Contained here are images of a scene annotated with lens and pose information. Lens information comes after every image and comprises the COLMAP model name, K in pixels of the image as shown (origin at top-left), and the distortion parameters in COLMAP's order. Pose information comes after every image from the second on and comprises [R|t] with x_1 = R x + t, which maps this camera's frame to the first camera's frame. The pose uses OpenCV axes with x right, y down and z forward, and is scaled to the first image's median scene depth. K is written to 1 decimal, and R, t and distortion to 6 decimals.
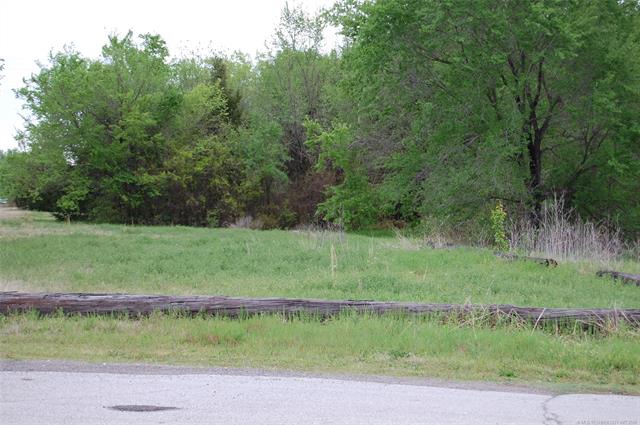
lens RADIAL K [[1573.8, 0, 323.1], [0, 1573.8, 212.6], [0, 0, 1]] dist [0.059035, 0.000000]
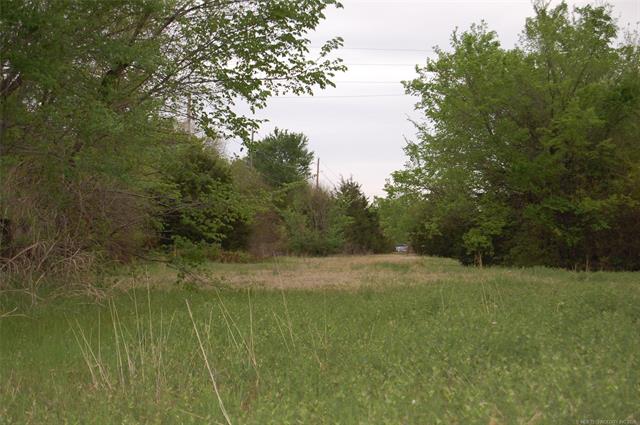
lens RADIAL K [[1573.8, 0, 320.2], [0, 1573.8, 213.5], [0, 0, 1]] dist [0.059035, 0.000000]
pose [[0.967568, -0.005000, -0.252562, -0.047501], [-0.003164, 0.999486, -0.031910, 0.004710], [0.252592, 0.031674, 0.967054, 0.274337]]
